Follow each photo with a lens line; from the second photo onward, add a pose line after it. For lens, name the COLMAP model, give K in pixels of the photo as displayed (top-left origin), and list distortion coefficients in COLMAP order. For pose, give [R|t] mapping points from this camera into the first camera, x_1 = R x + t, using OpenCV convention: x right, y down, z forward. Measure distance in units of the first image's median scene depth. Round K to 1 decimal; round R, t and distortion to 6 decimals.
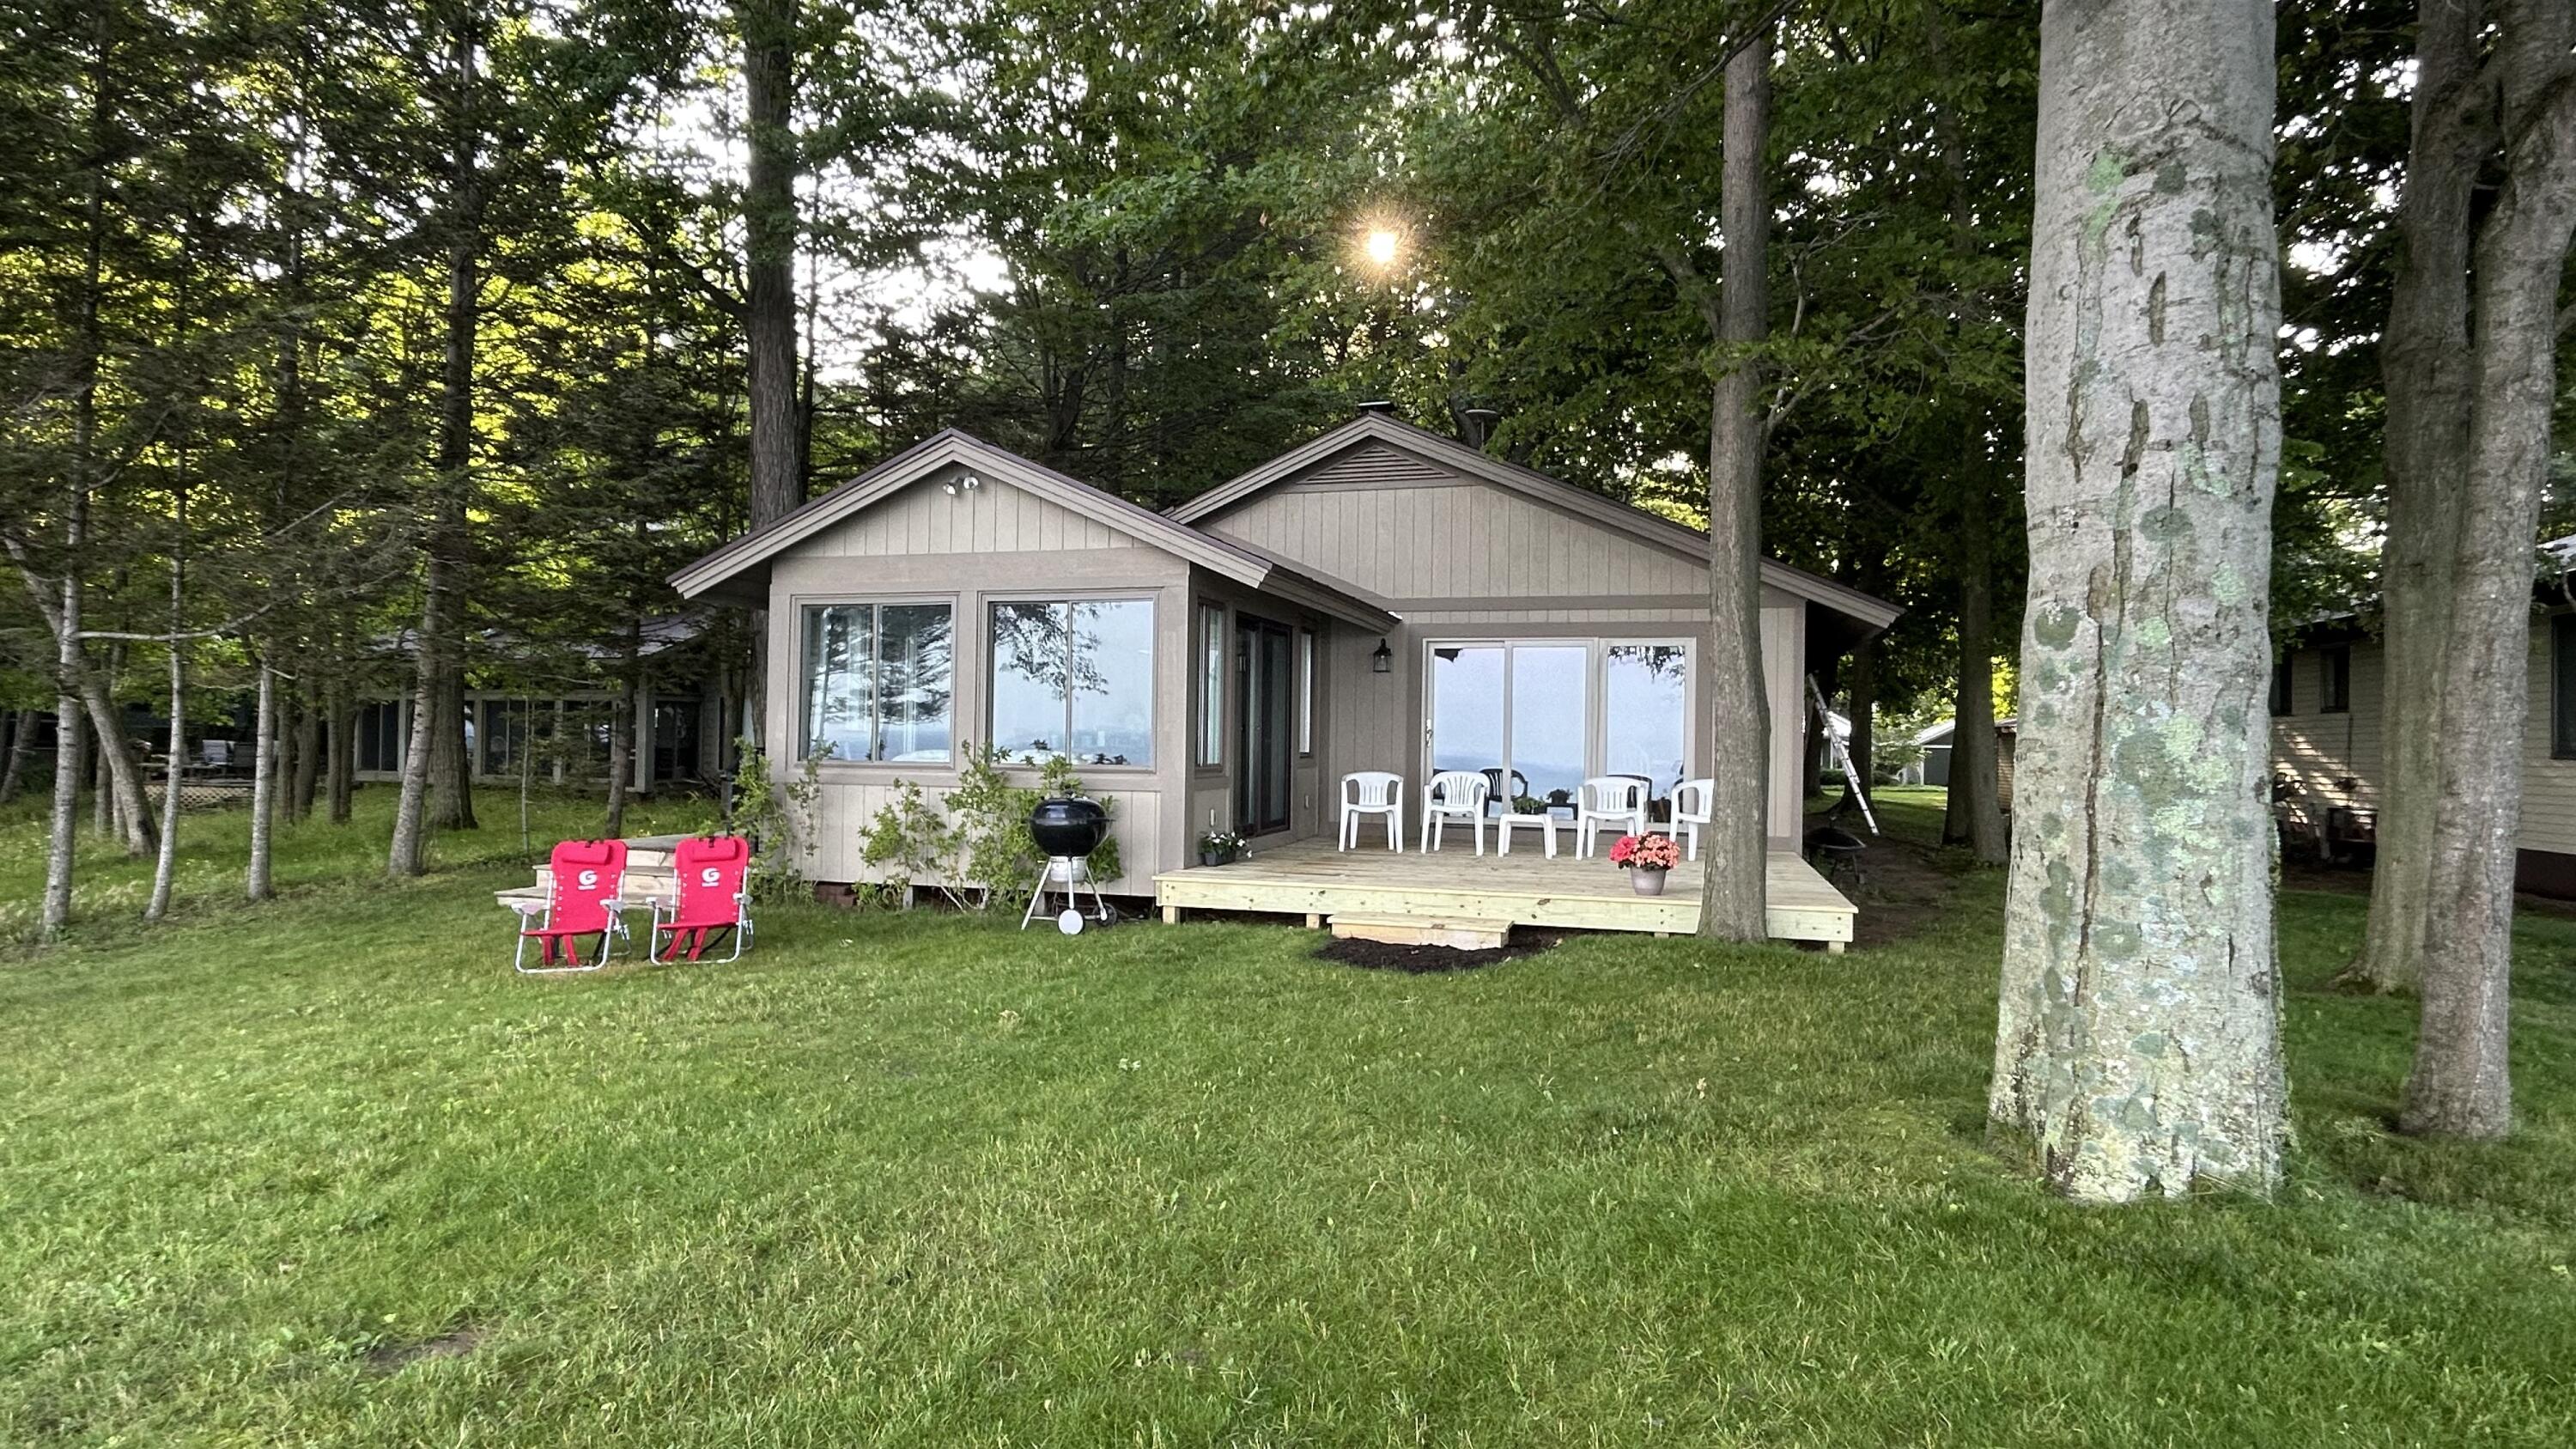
lens RADIAL K [[1343.5, 0, 1287.4], [0, 1343.5, 739.8], [0, 0, 1]] dist [0.004836, -0.000723]
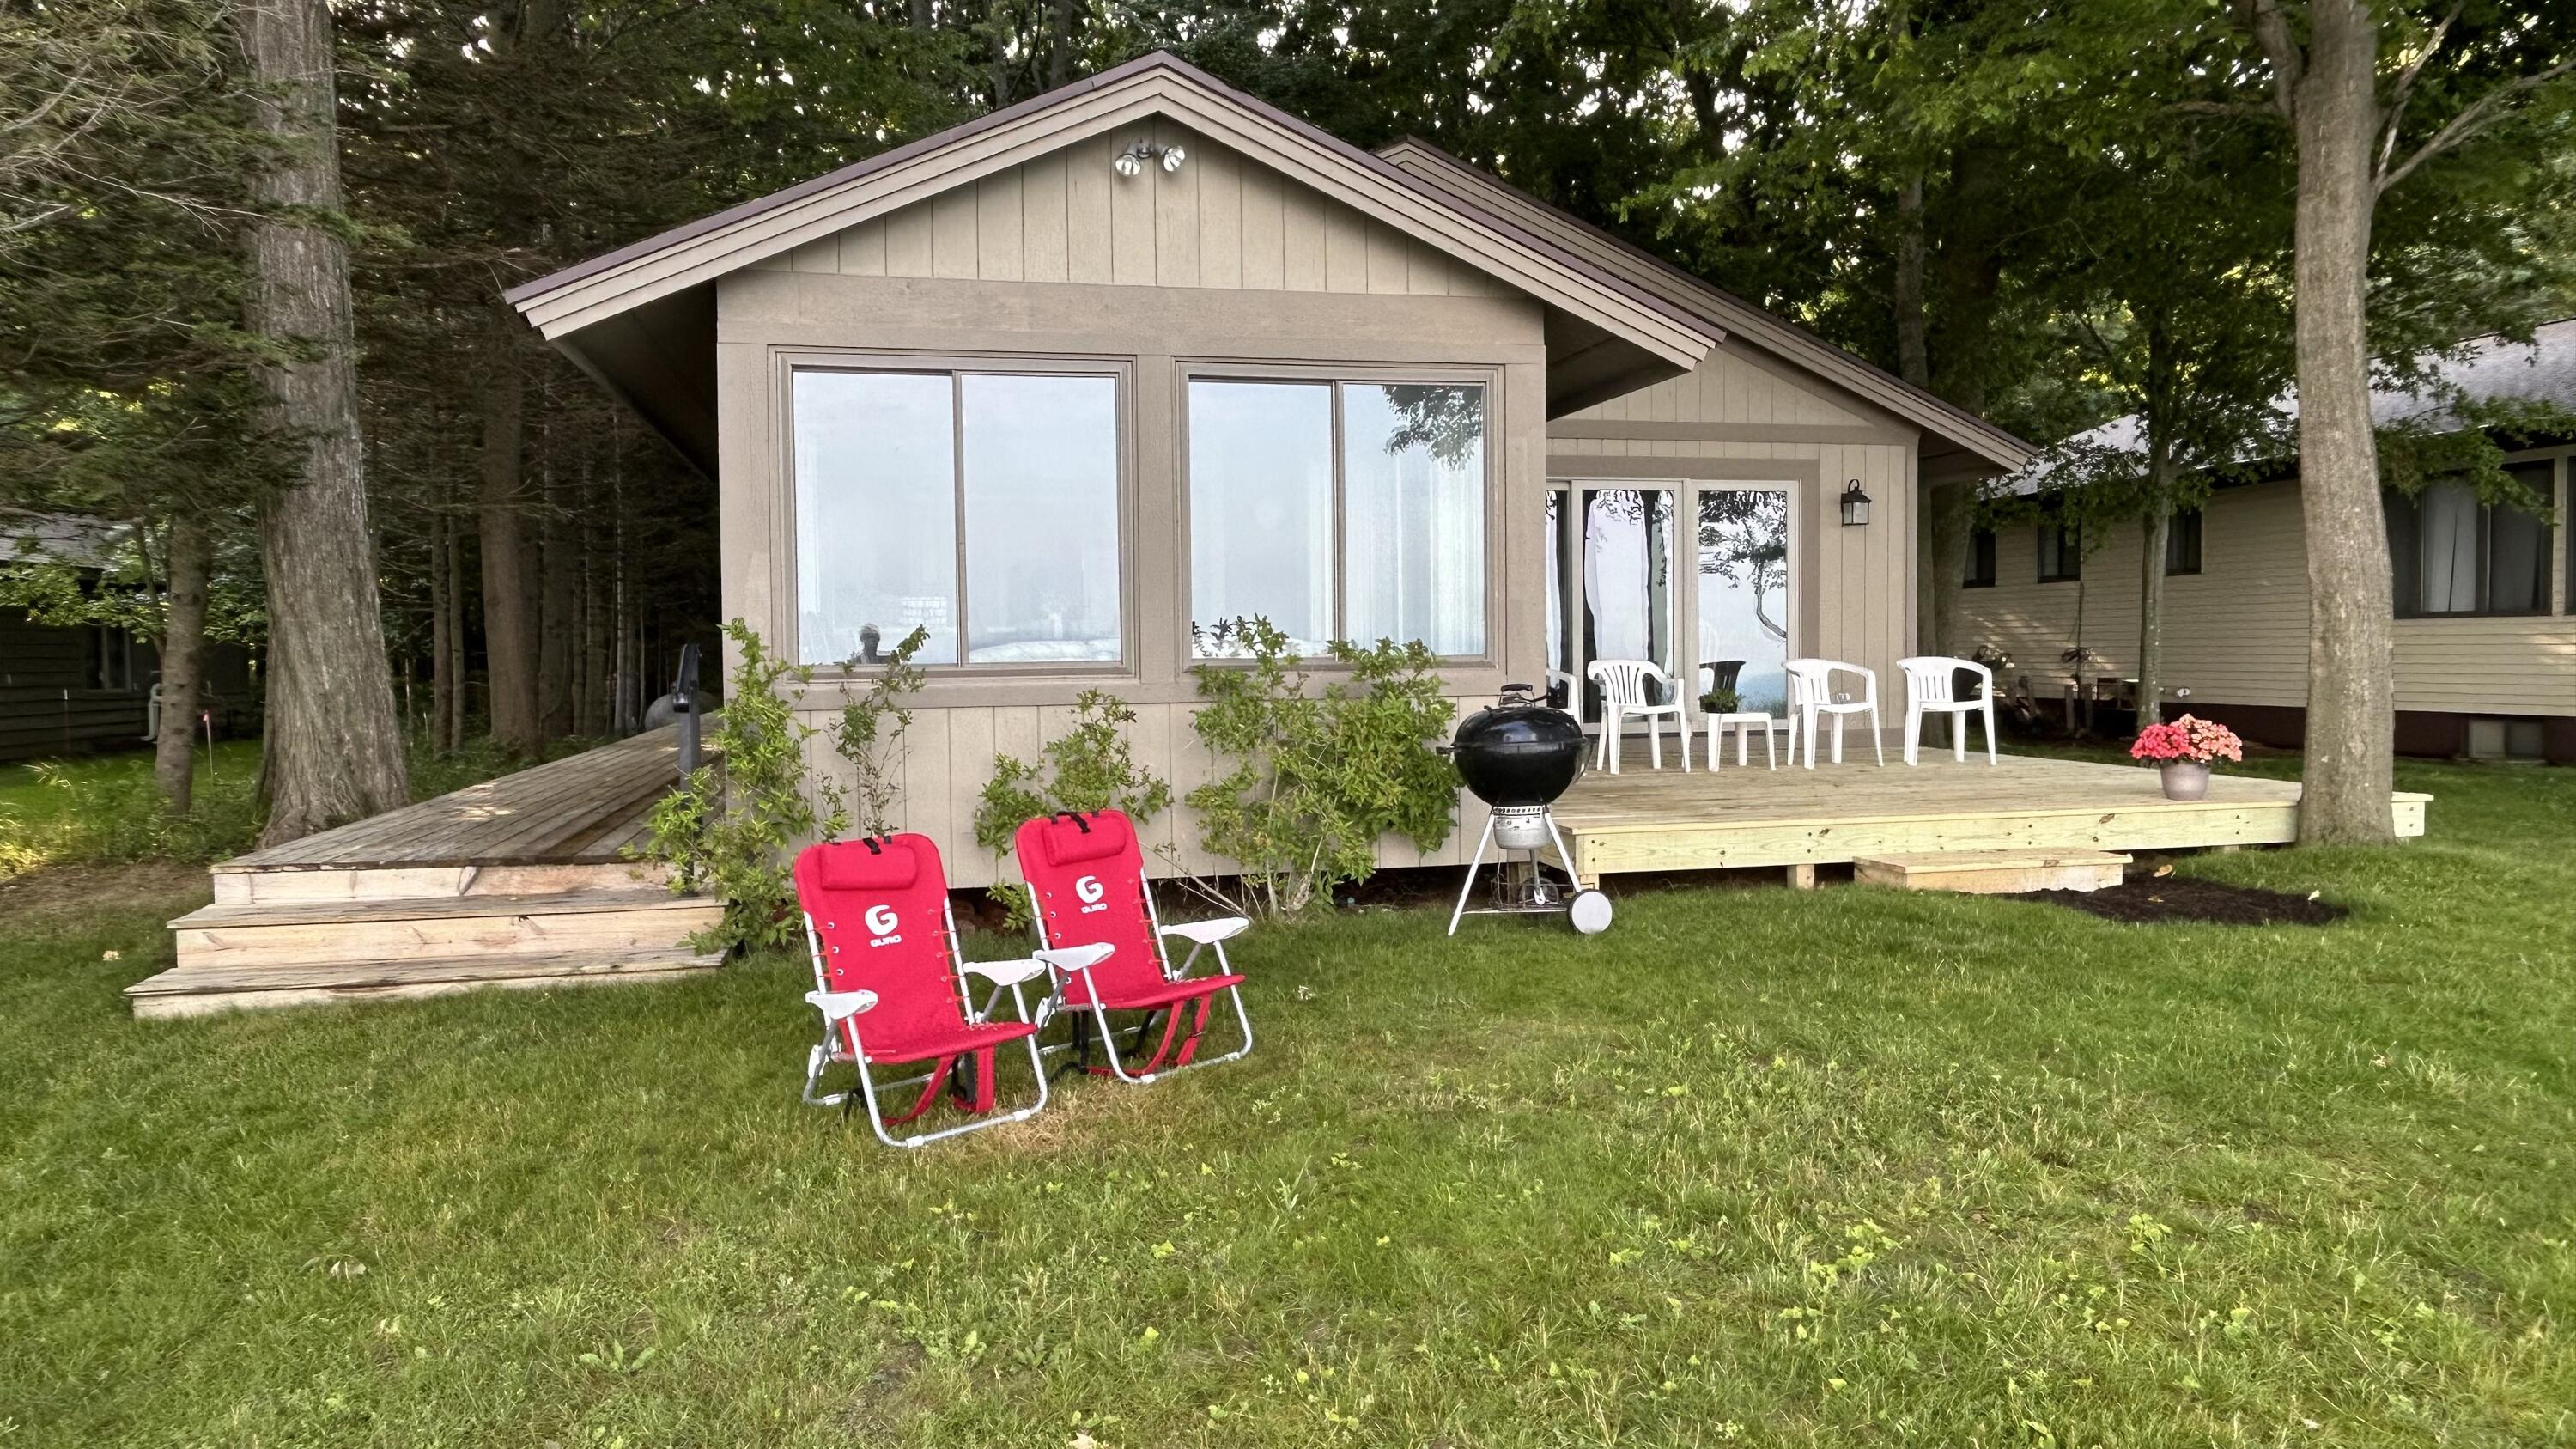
lens RADIAL K [[1695.5, 0, 1297.7], [0, 1695.5, 710.9], [0, 0, 1]] dist [-0.000412, 0.003073]
pose [[0.866908, -0.043516, 0.496564, -0.581100], [0.024267, 0.998685, 0.045153, 0.008172], [-0.497876, -0.027094, 0.866825, 0.373974]]
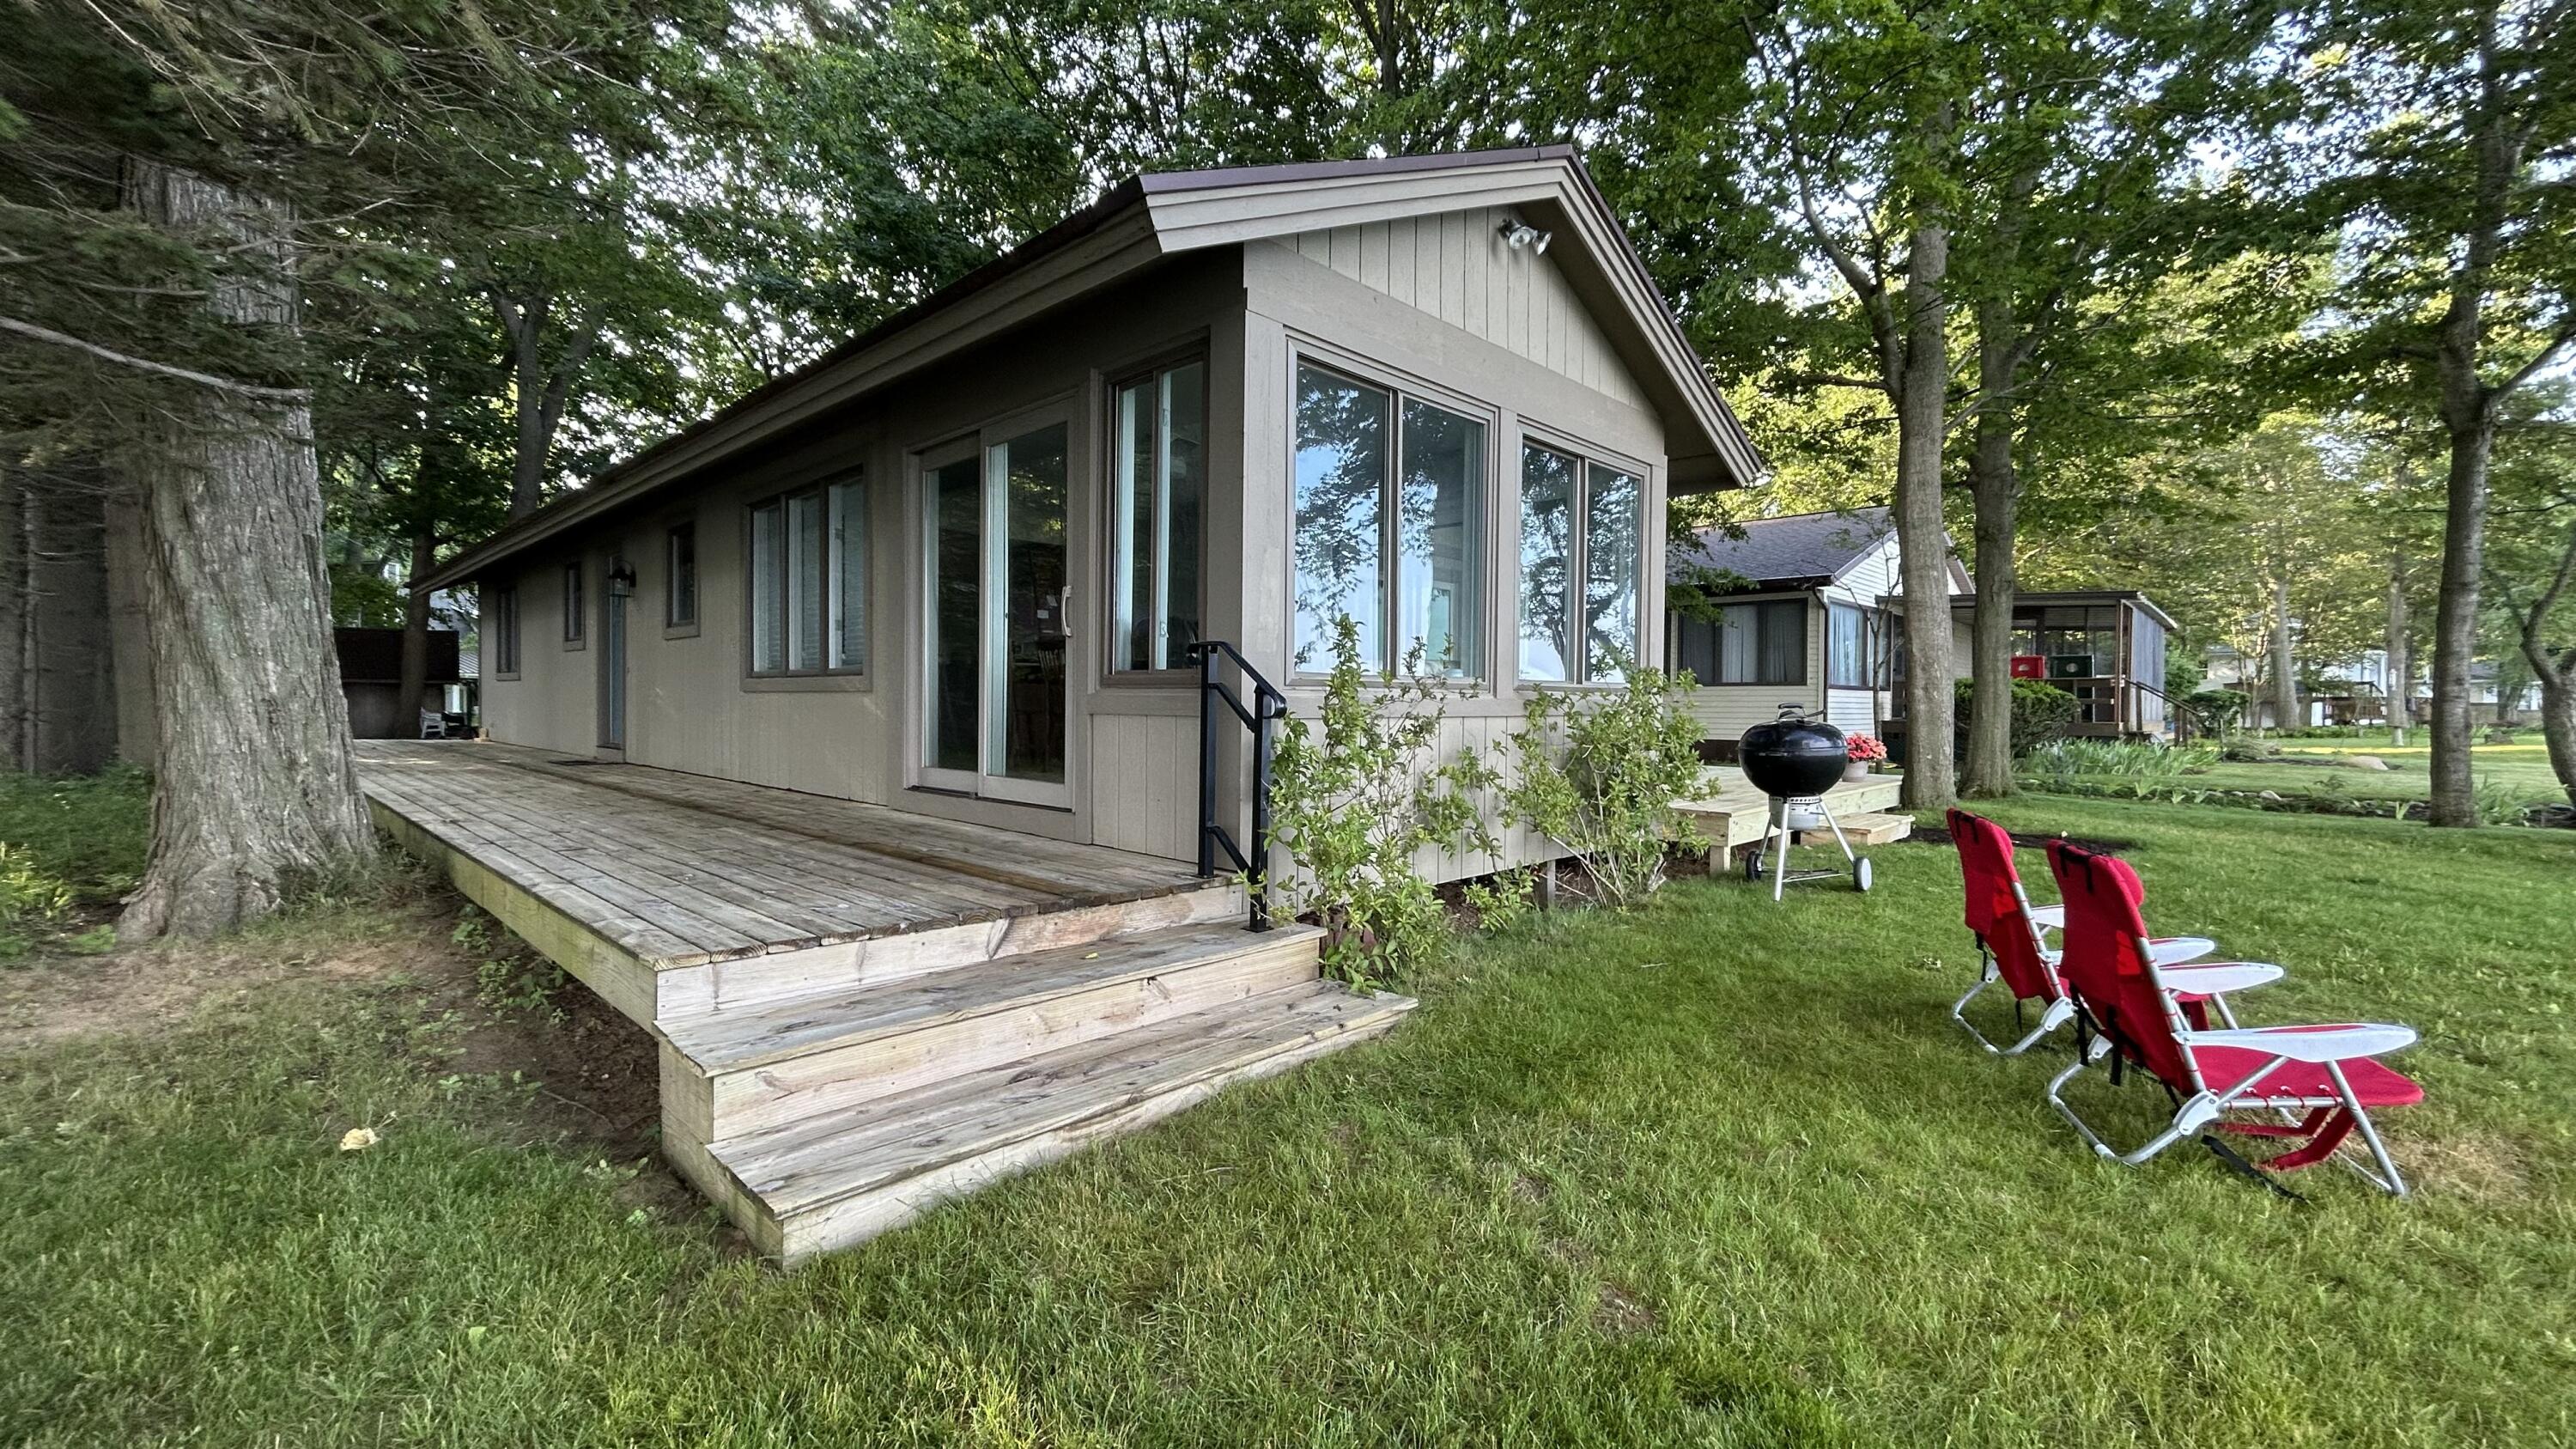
lens RADIAL K [[1034.1, 0, 1285.8], [0, 1034.1, 713.1], [0, 0, 1]] dist [0.014070, 0.000138]
pose [[0.466198, -0.018862, 0.884479, -0.776000], [-0.001697, 0.999752, 0.022215, 0.023988], [-0.884679, -0.011857, 0.466050, 0.919982]]
